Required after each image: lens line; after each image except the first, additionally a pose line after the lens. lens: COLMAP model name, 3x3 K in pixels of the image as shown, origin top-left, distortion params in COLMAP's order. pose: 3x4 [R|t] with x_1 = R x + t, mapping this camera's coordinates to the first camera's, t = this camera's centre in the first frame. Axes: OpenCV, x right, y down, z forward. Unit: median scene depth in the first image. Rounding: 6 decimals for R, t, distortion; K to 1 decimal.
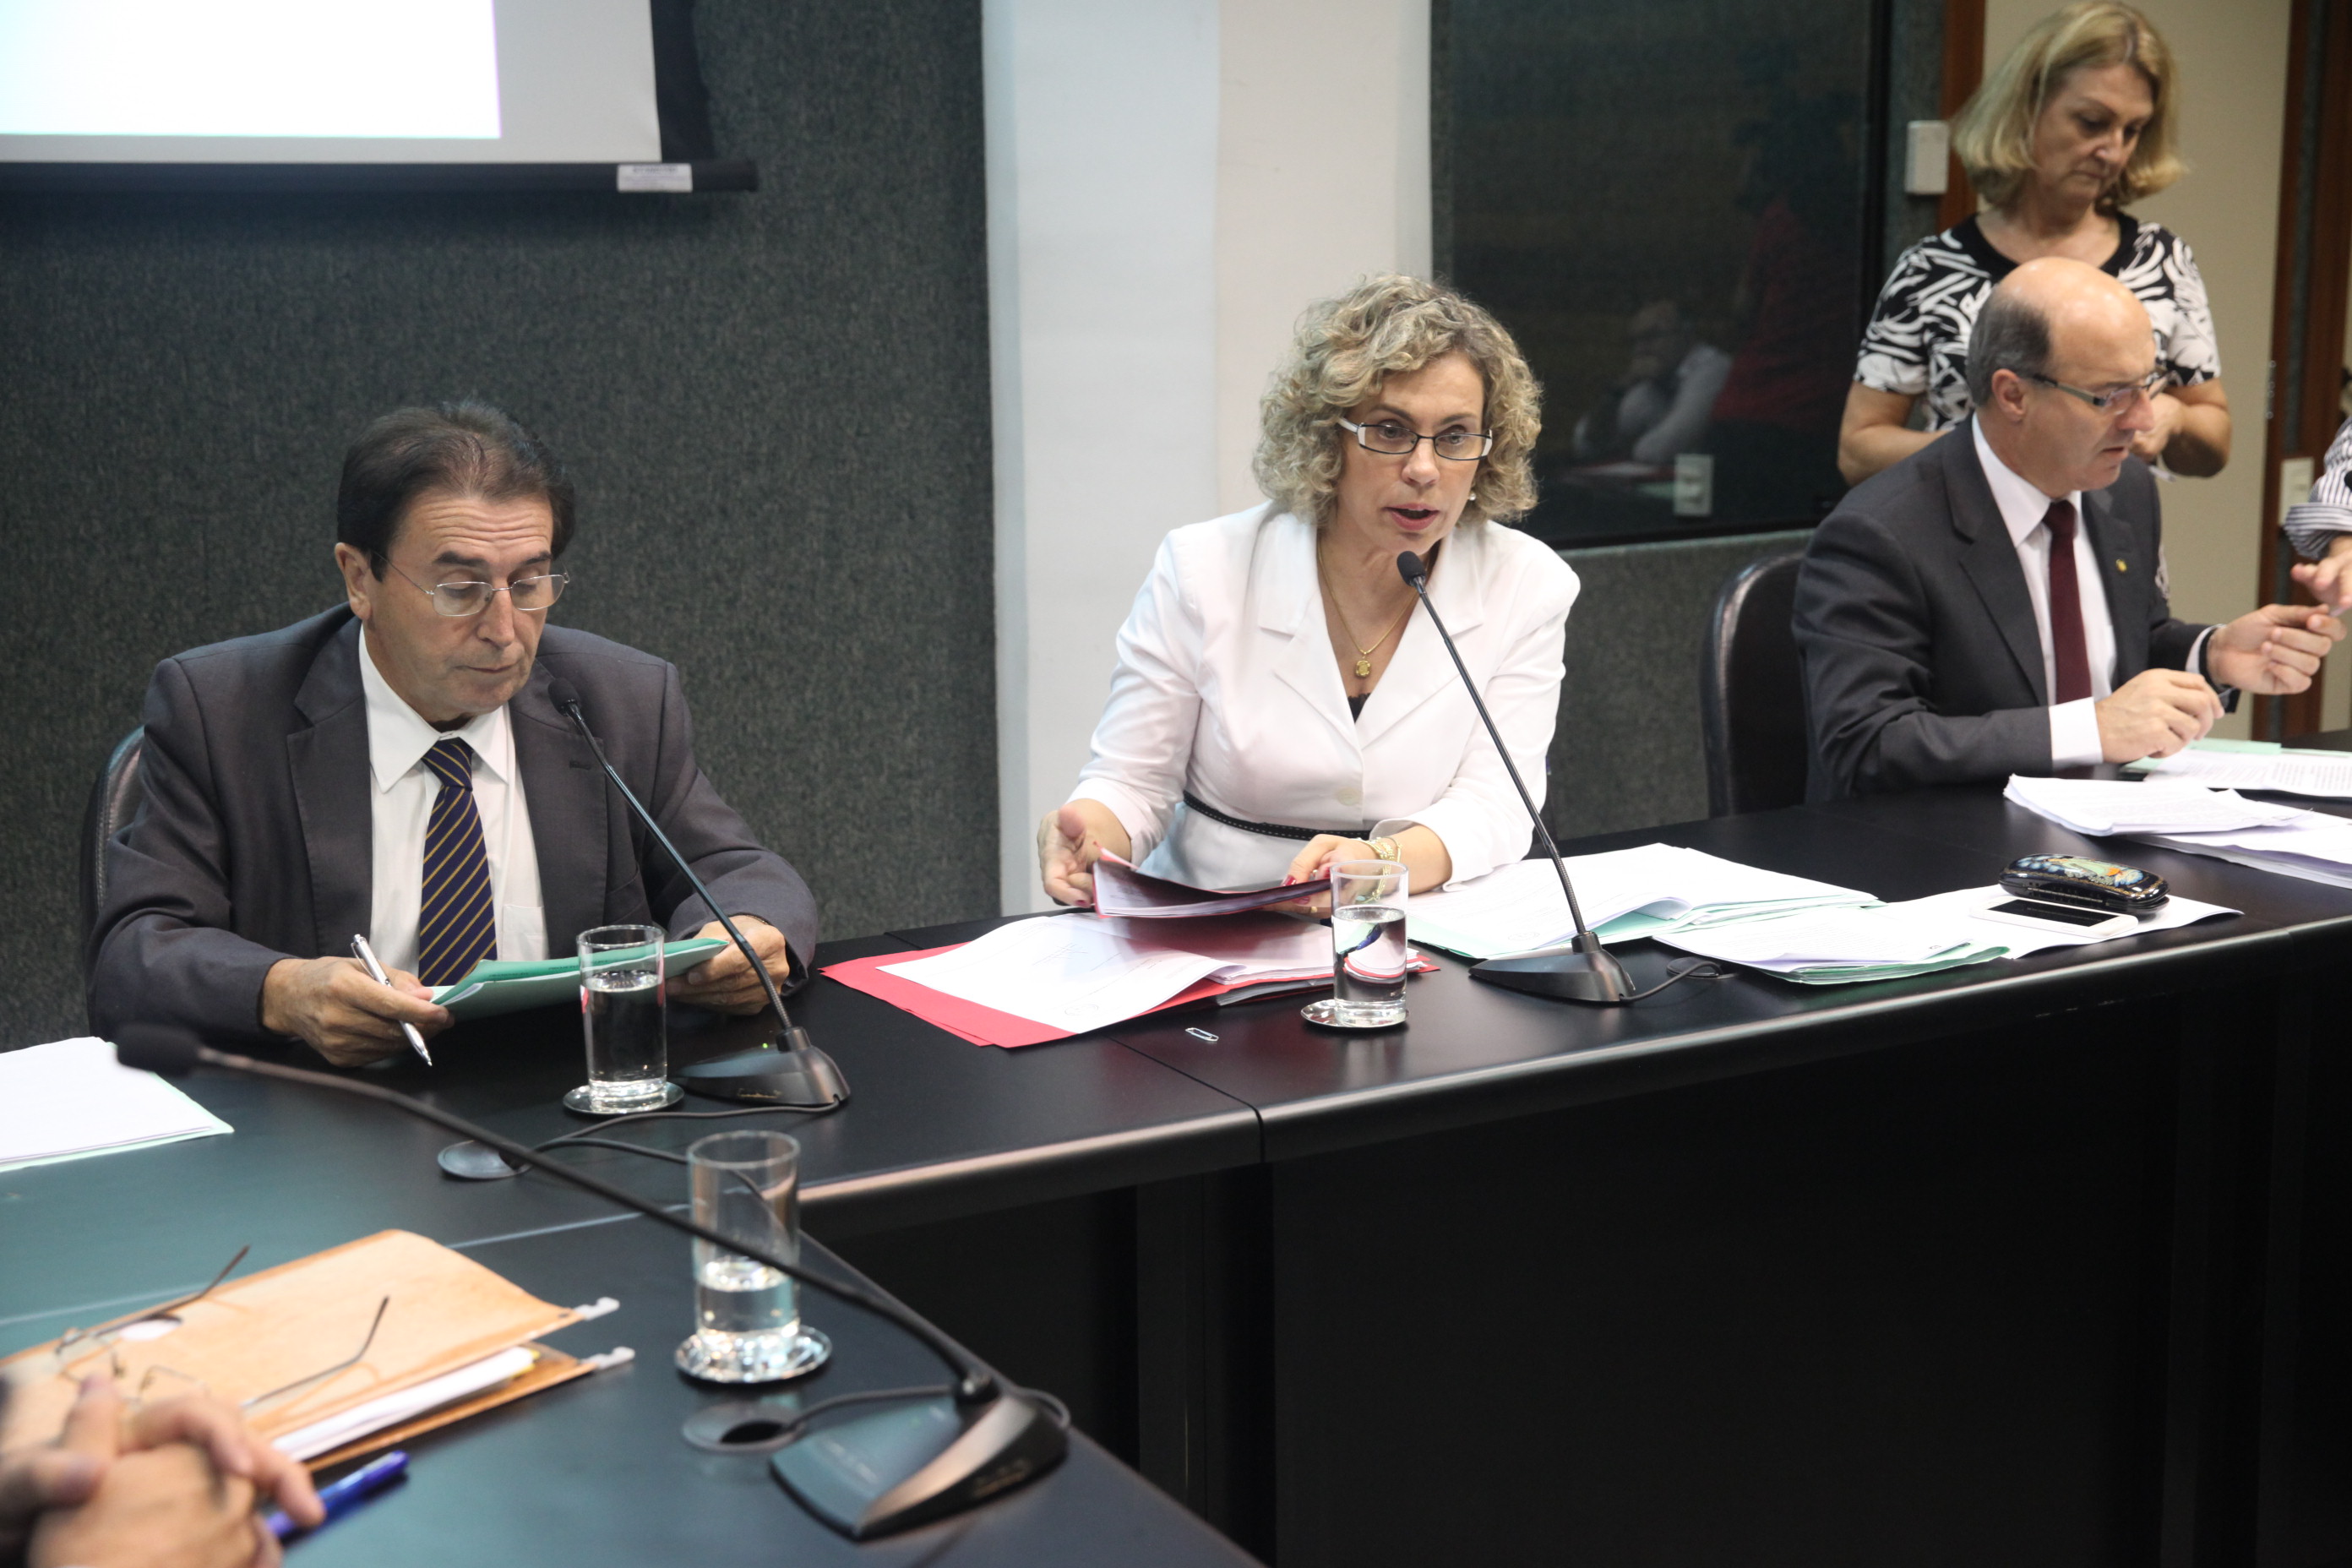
lens RADIAL K [[3319.0, 0, 1166.1], [0, 3319.0, 776.5], [0, 0, 1]] dist [0.066203, 0.000000]
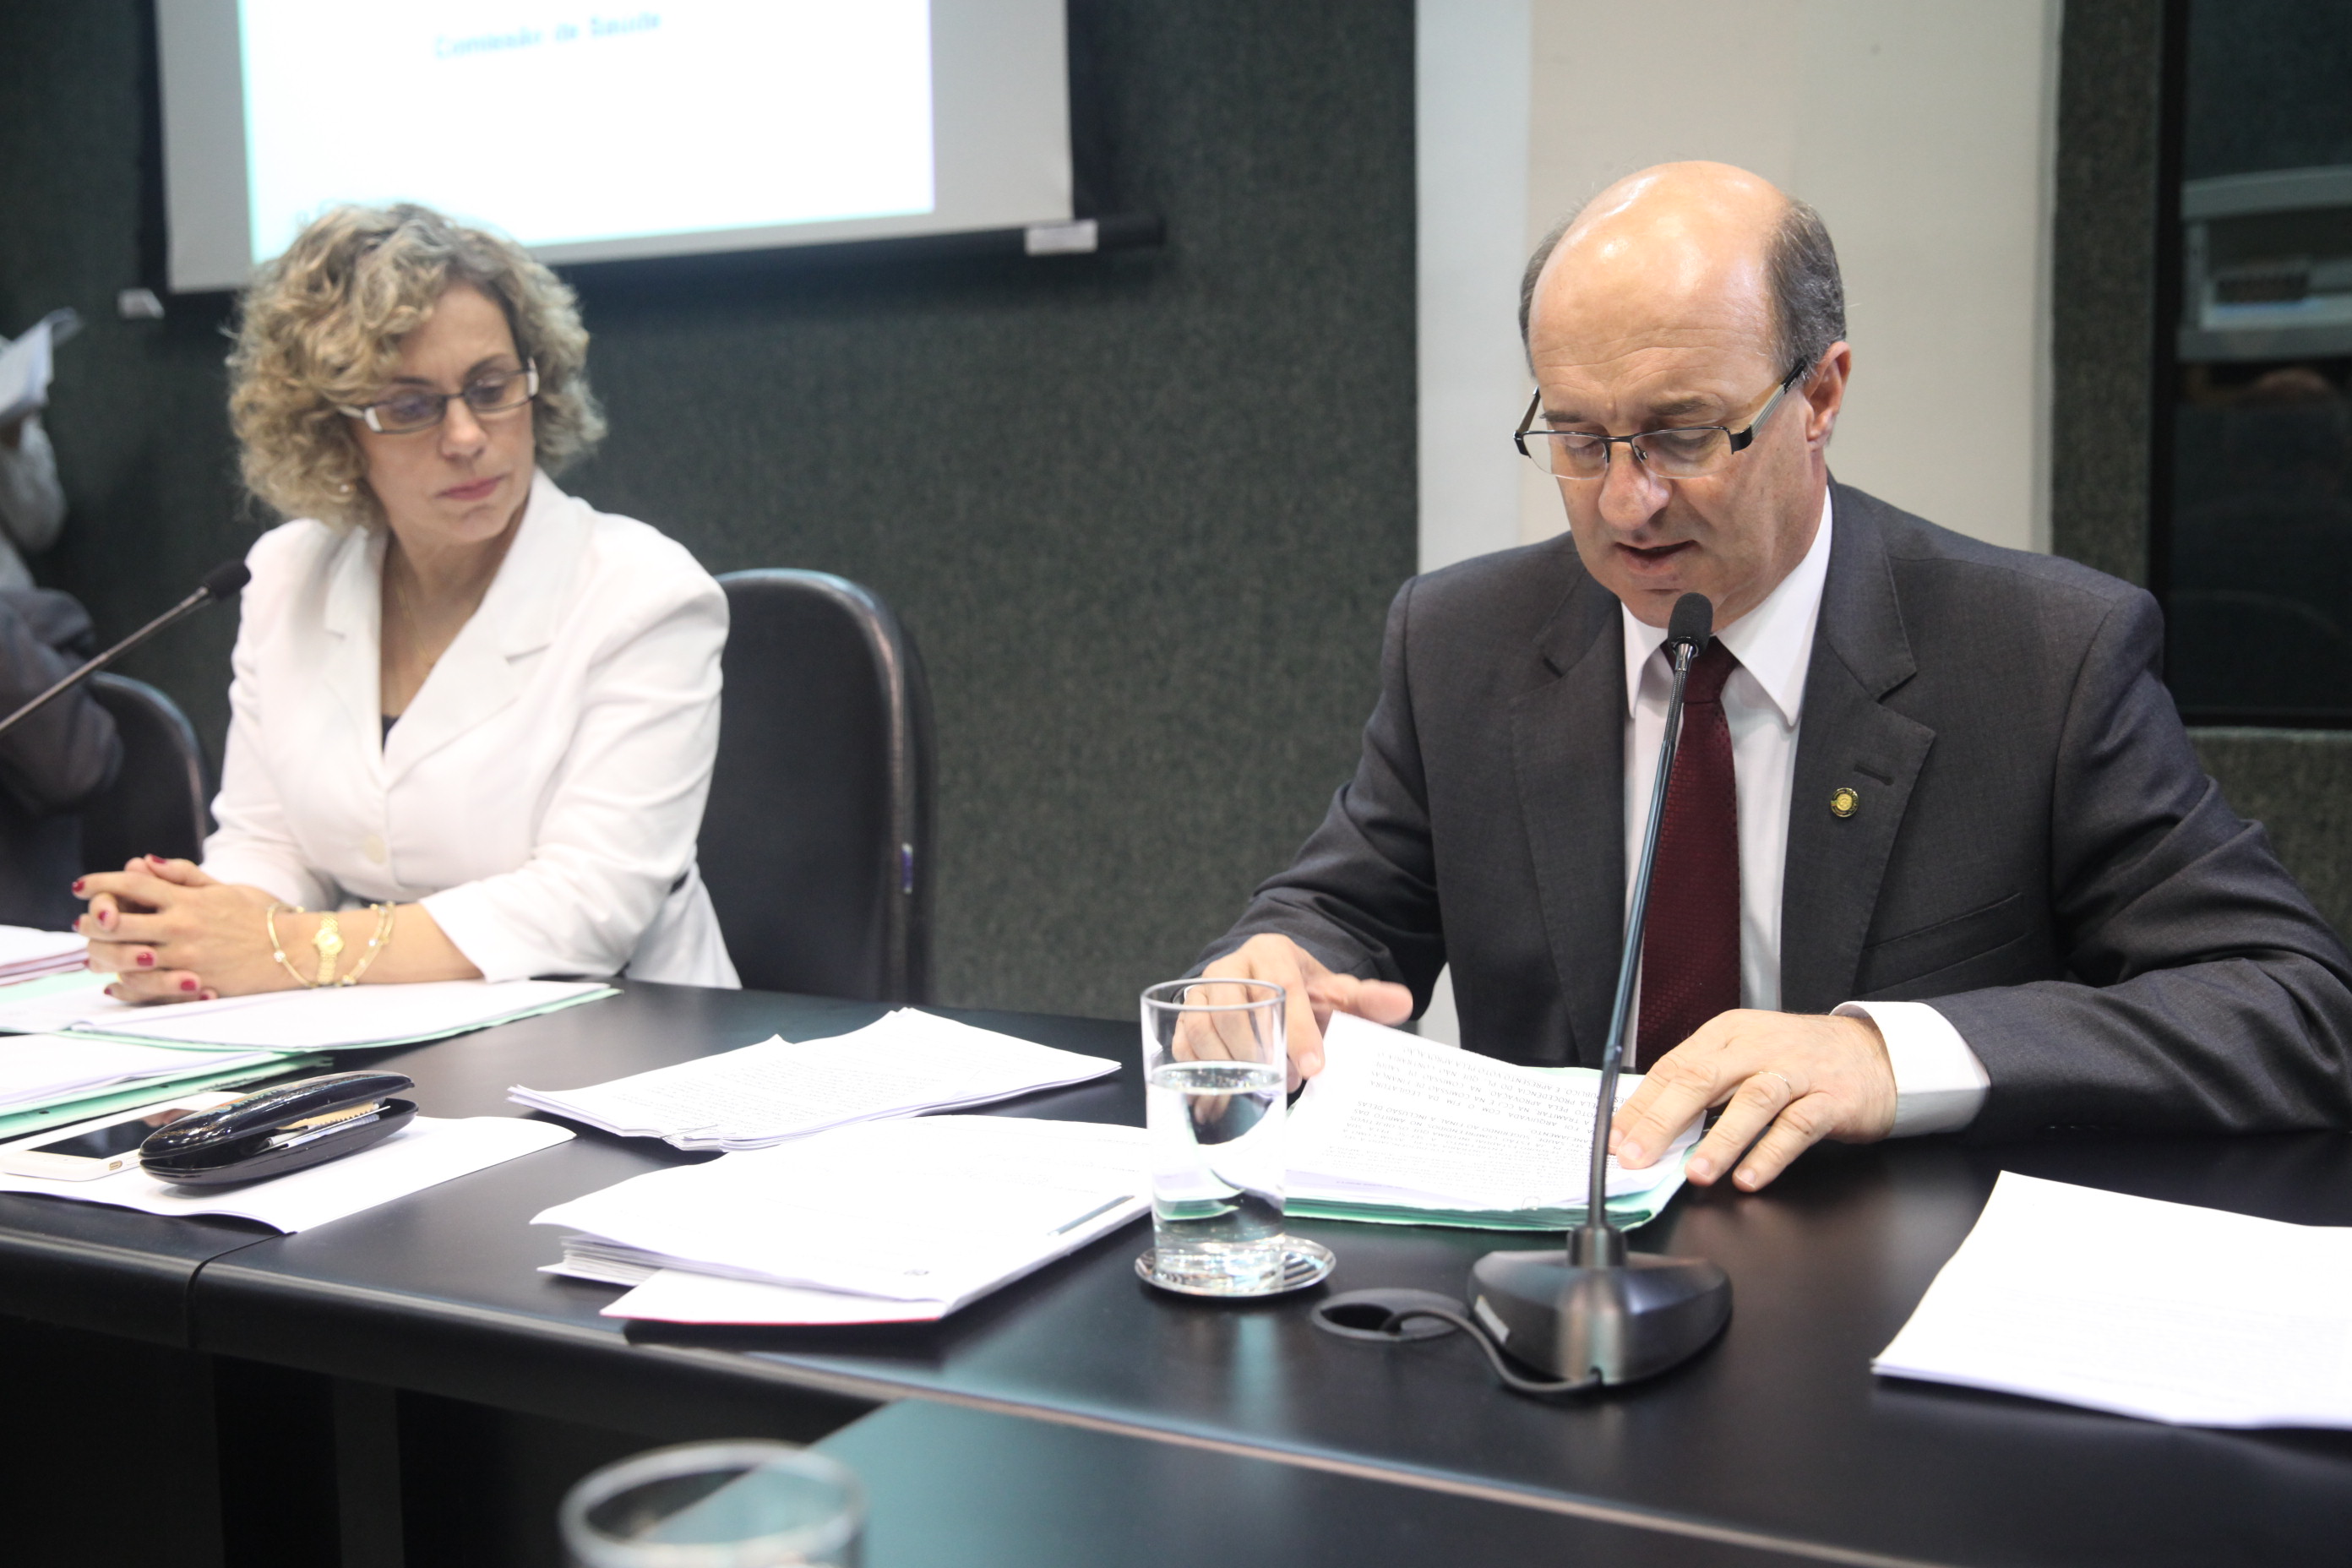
lens RADIAL K [[2700.7, 0, 1120.7], [0, 2700.7, 784.5], [0, 0, 1]] dist [0.022252, 0.000000]
pose [[0.476706, 0.085848, -0.874861, 0.541570], [-0.151159, 0.988401, 0.014624, -0.033441], [0.865969, 0.125272, 0.484154, 0.623133]]
